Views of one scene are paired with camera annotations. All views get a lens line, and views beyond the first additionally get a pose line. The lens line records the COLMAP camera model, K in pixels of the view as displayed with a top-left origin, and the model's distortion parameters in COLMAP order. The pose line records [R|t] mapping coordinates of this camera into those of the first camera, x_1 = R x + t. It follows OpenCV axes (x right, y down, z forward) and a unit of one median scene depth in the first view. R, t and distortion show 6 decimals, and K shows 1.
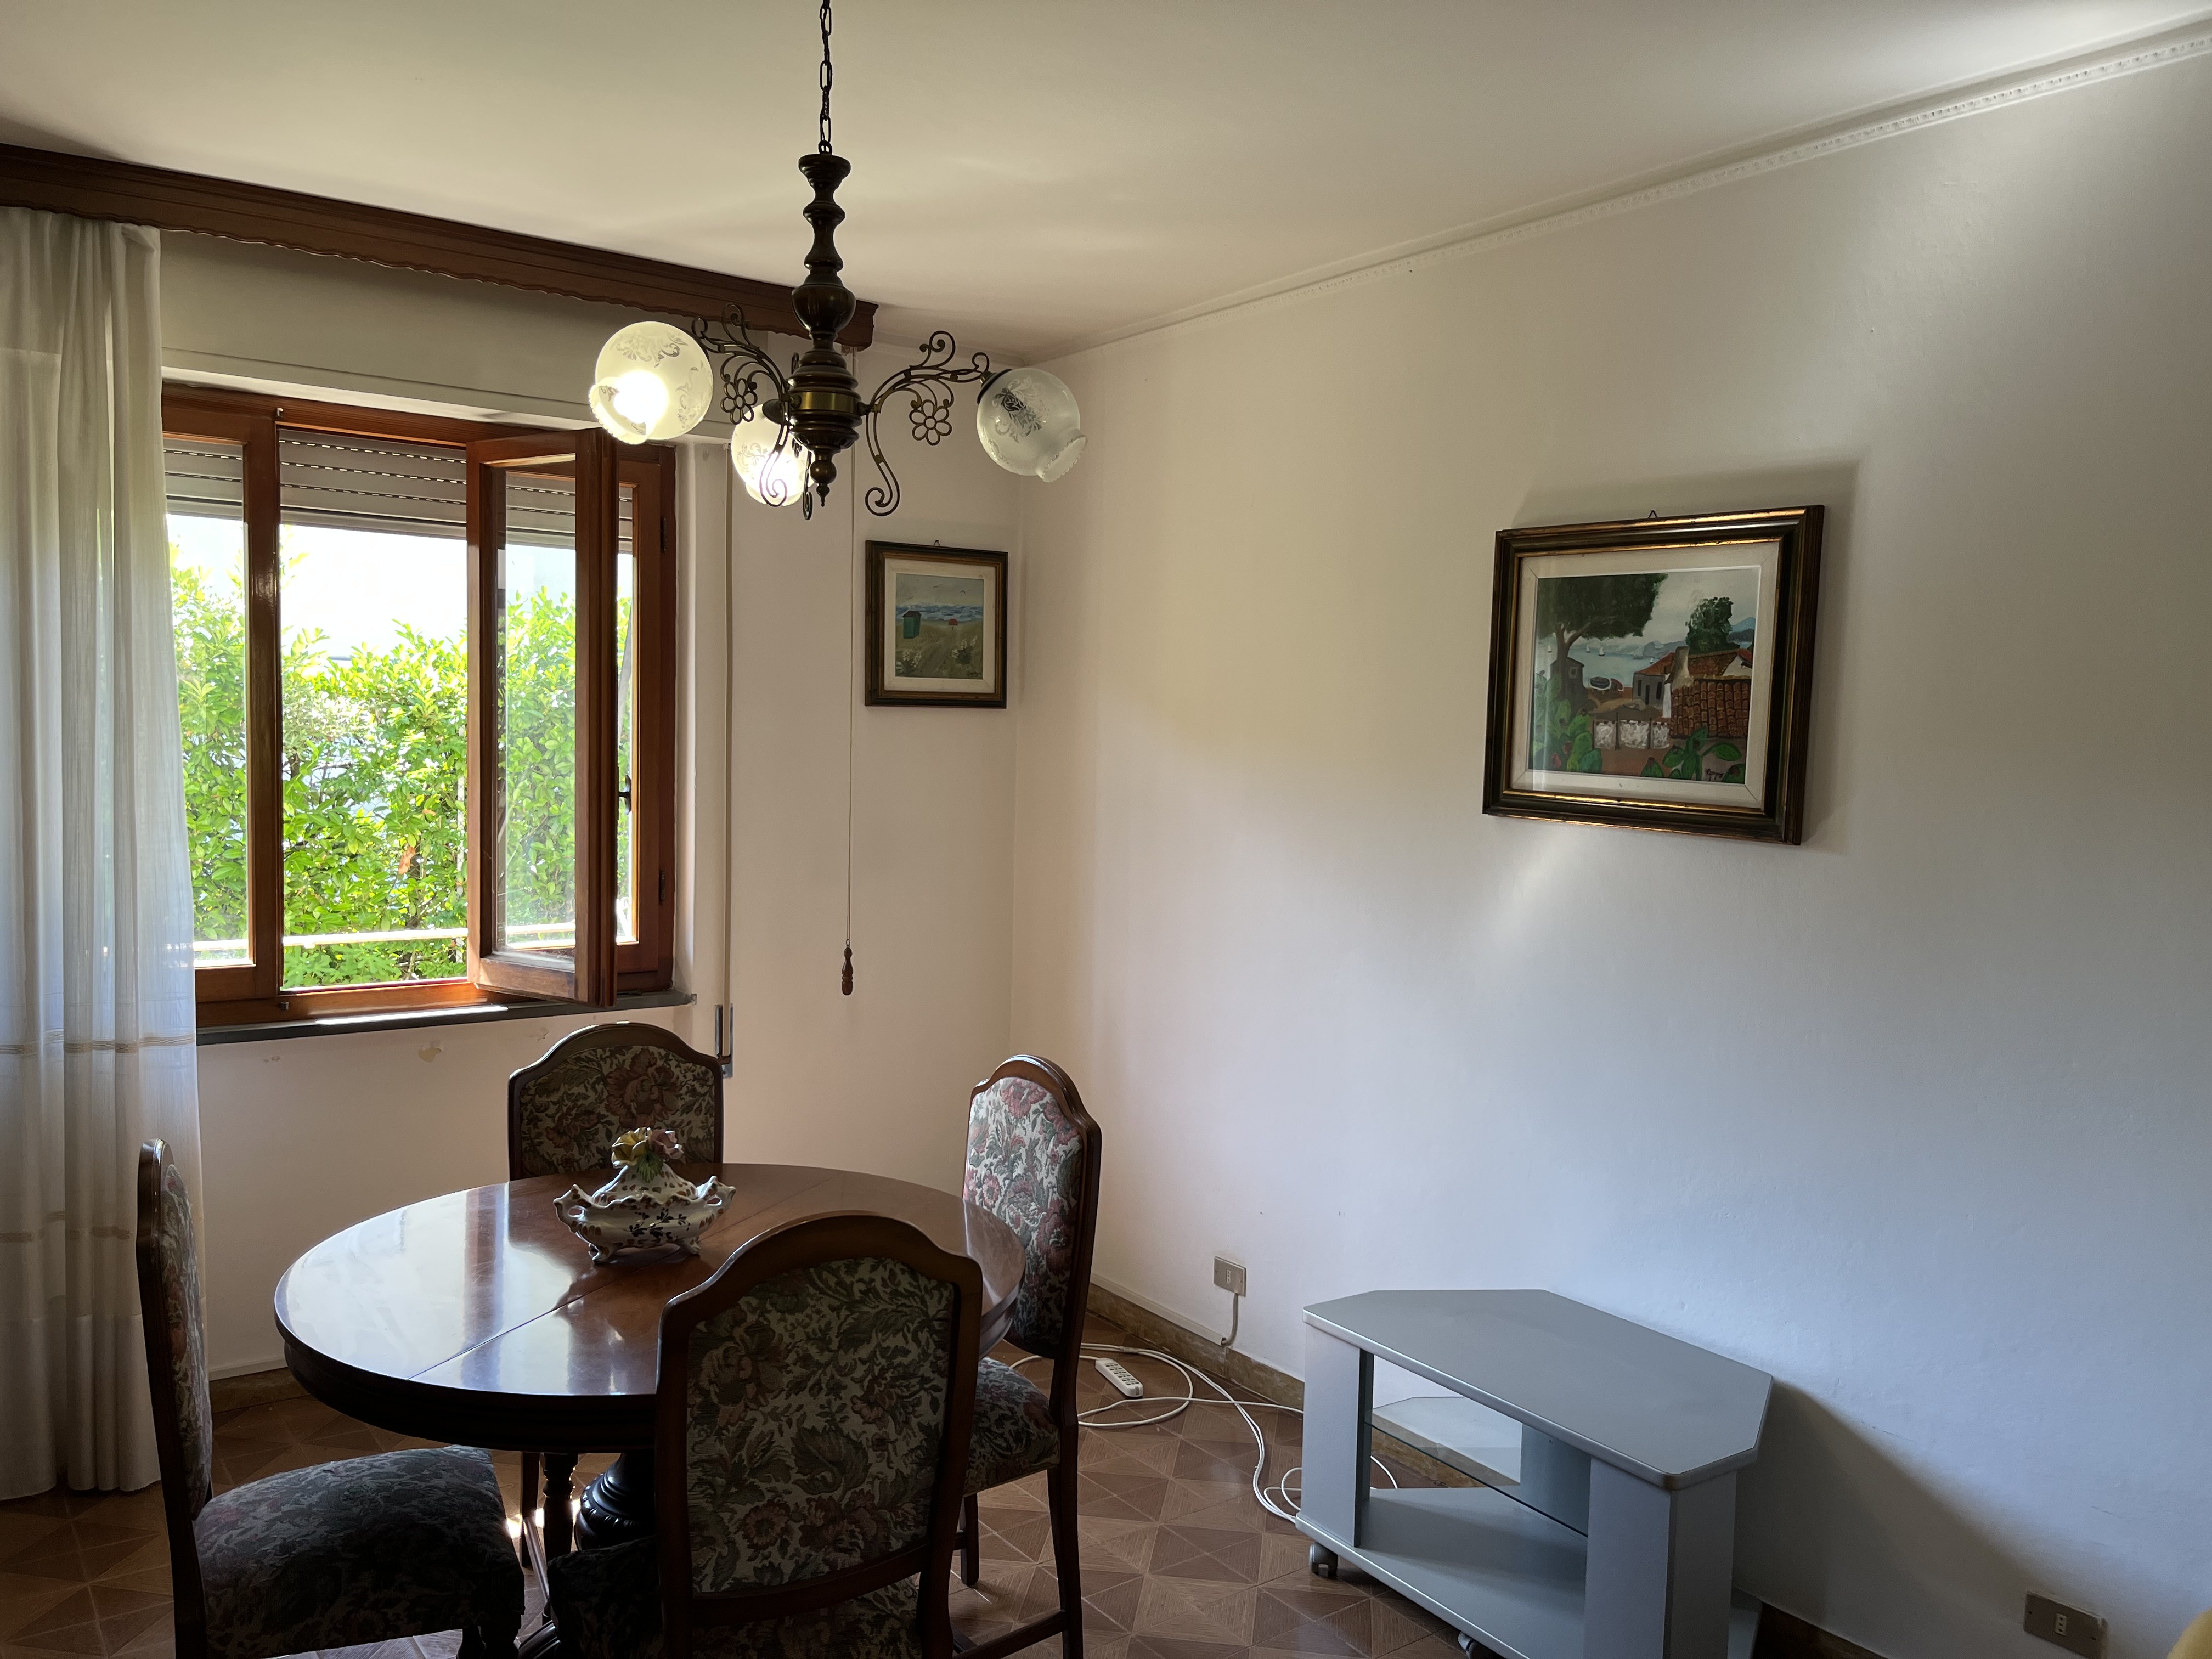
lens RADIAL K [[1681.0, 0, 1100.9], [0, 1681.0, 836.1], [0, 0, 1]] dist [0.051225, -0.078917]
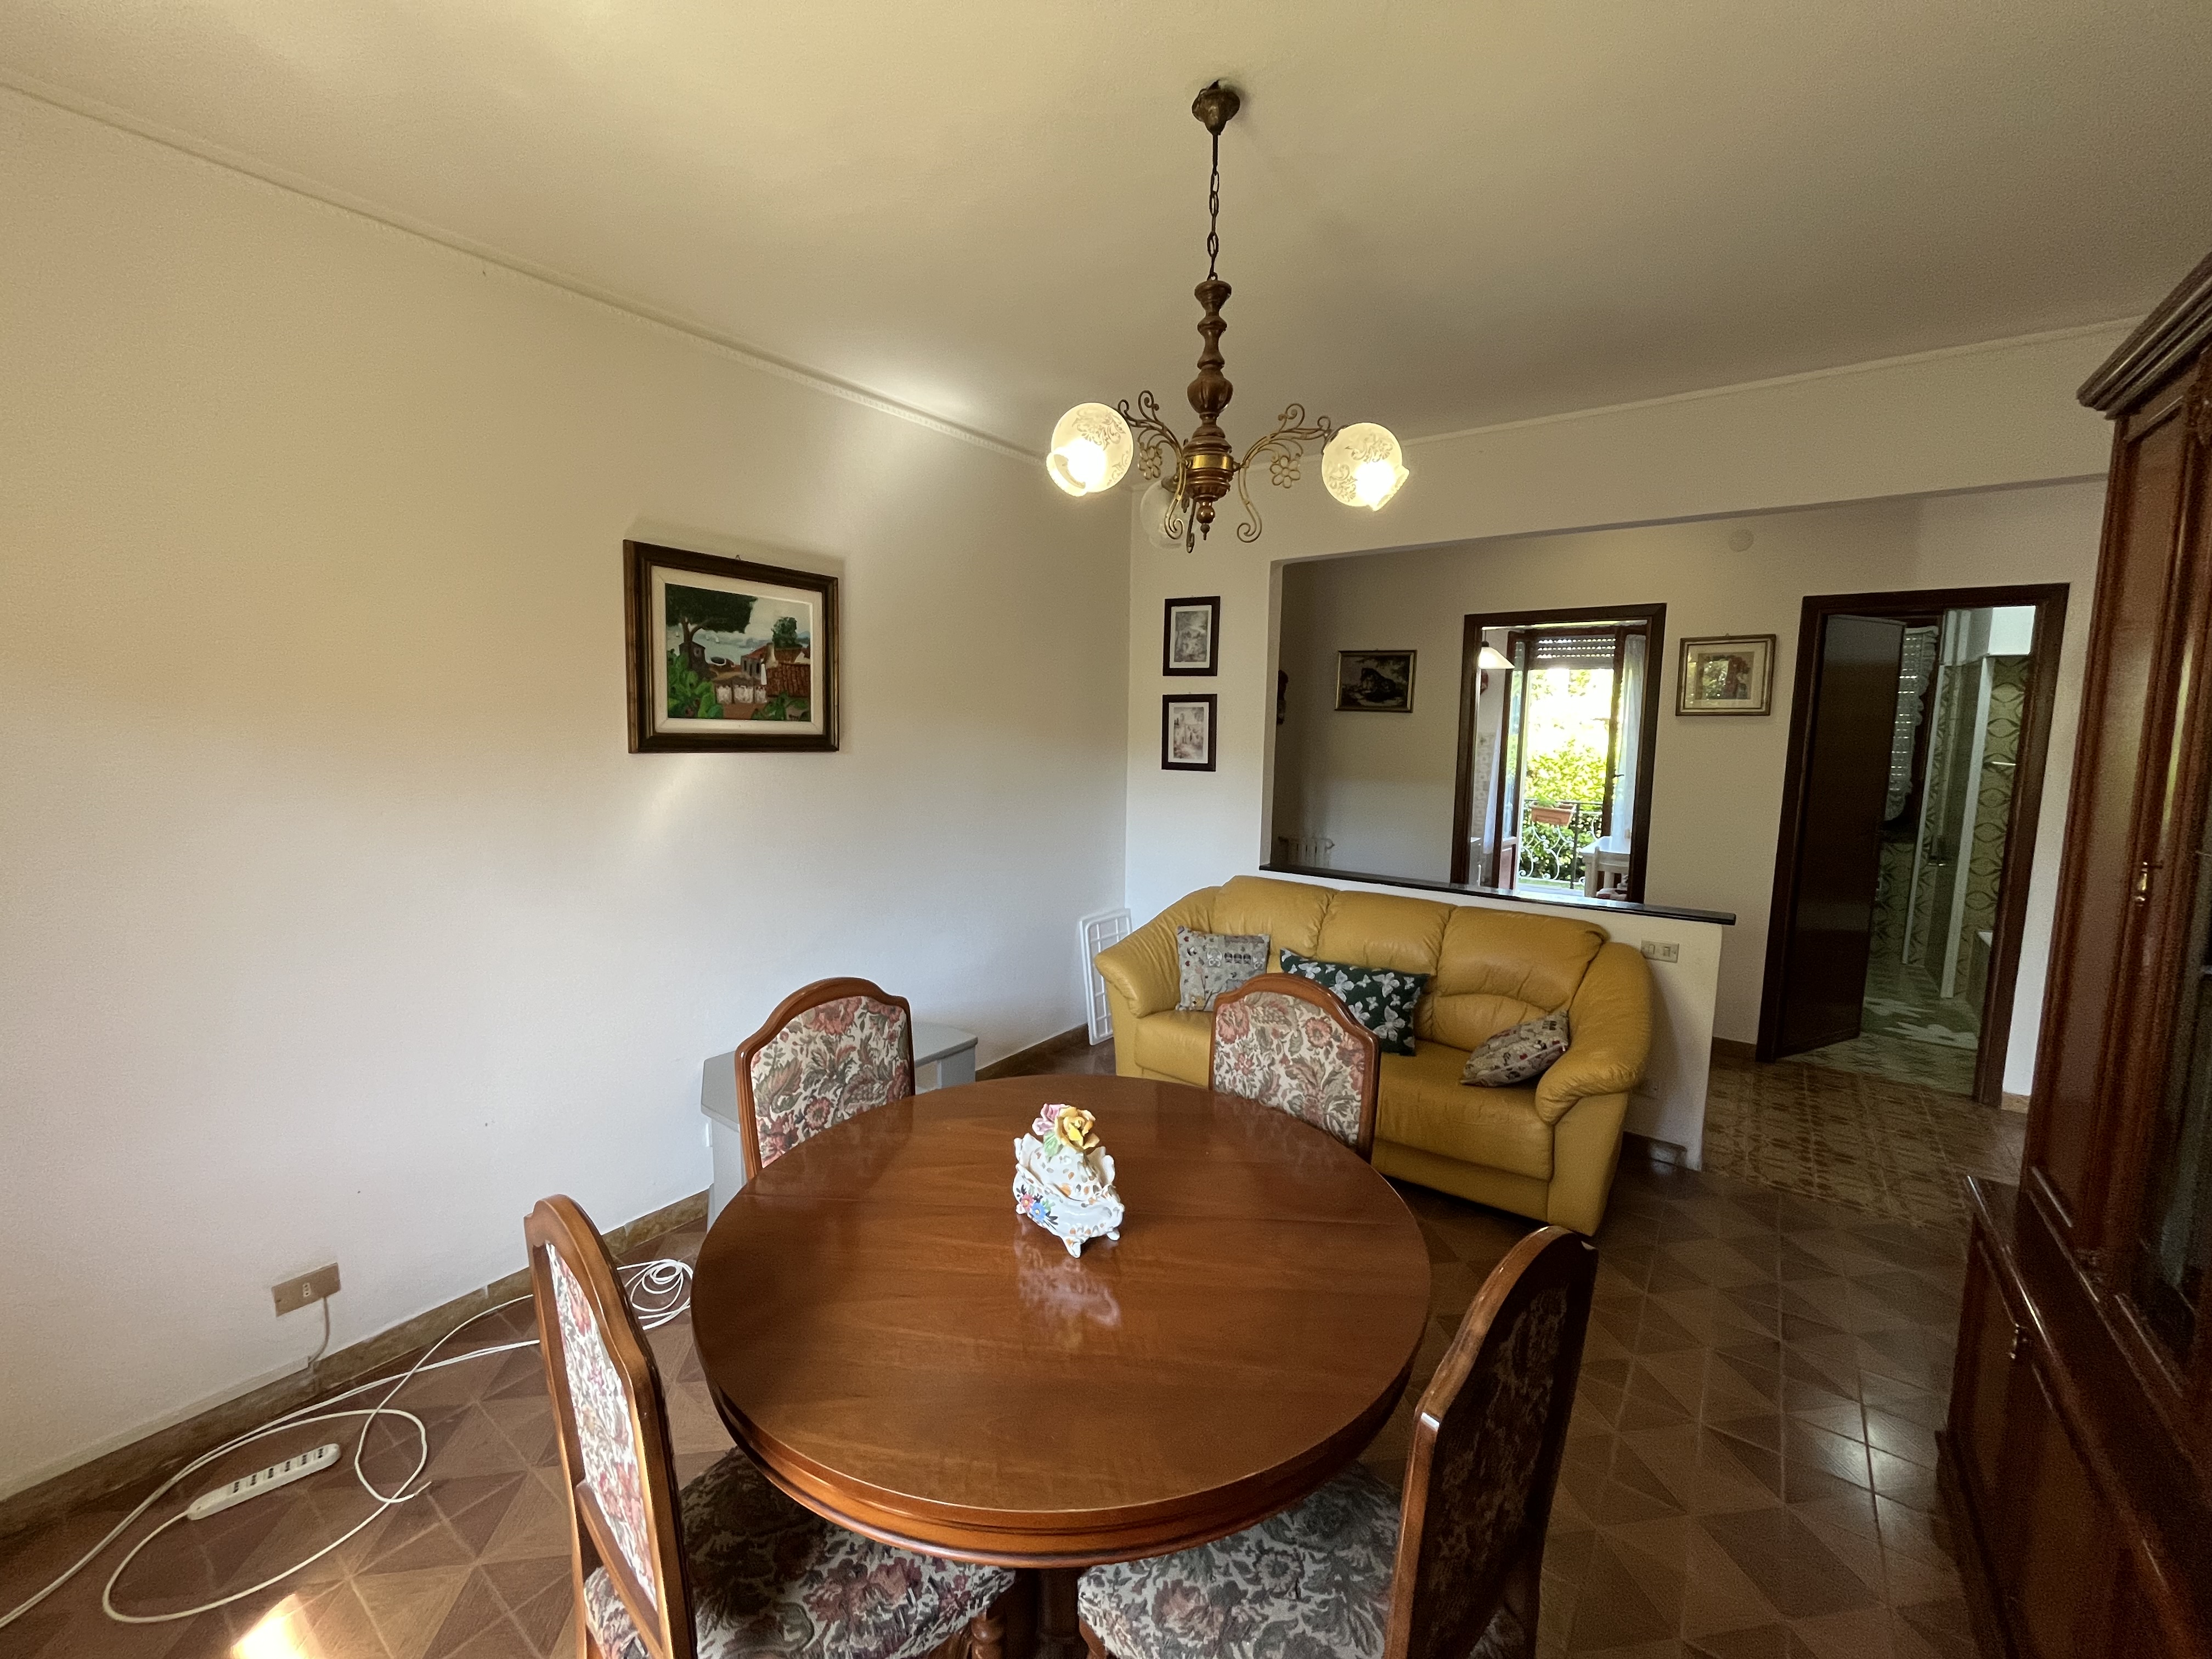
lens RADIAL K [[894.4, 0, 1107.2], [0, 894.4, 822.2], [0, 0, 1]] dist [-0.004670, 0.000044]
pose [[-0.298902, -0.139468, 0.944037, -0.643009], [0.043770, 0.986218, 0.159558, -0.063084], [-0.953279, 0.089013, -0.288678, 0.959927]]
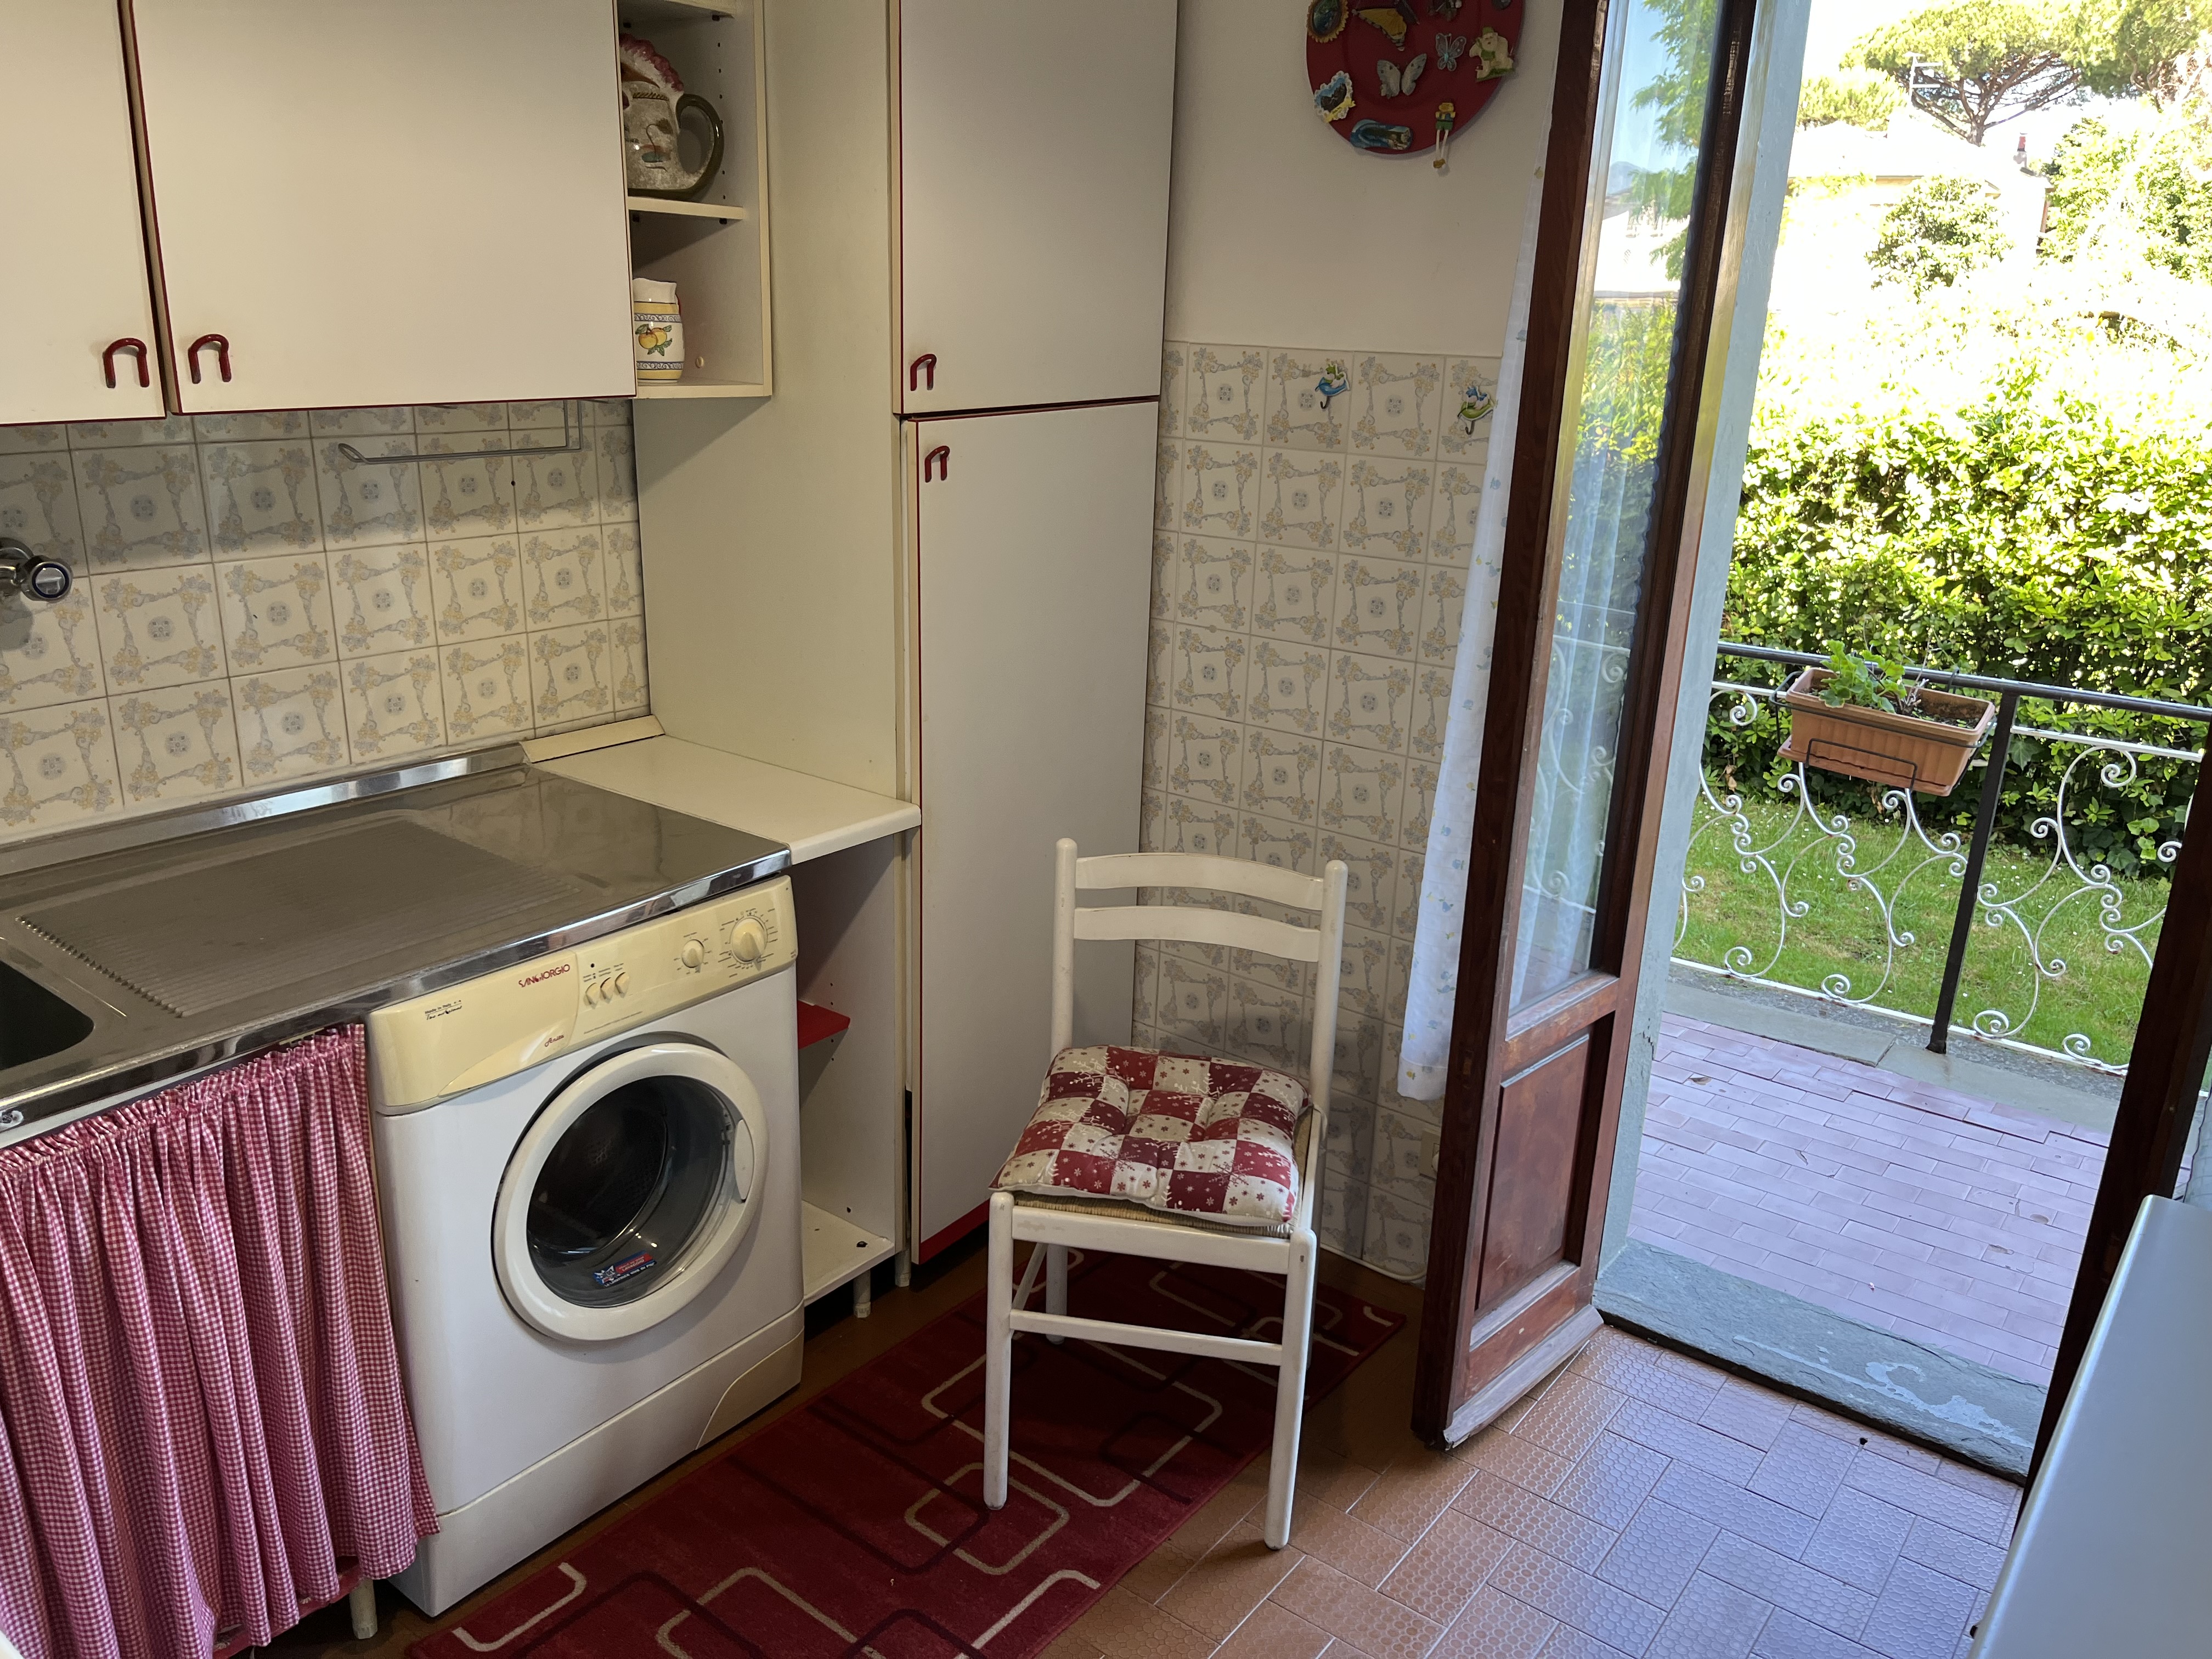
lens RADIAL K [[1681.0, 0, 1084.9], [0, 1681.0, 844.5], [0, 0, 1]] dist [0.051225, -0.078917]
pose [[-0.282582, -0.324795, 0.902583, 0.649621], [0.028940, 0.937617, 0.346462, 0.063636], [-0.958807, 0.124025, -0.255554, -0.328684]]
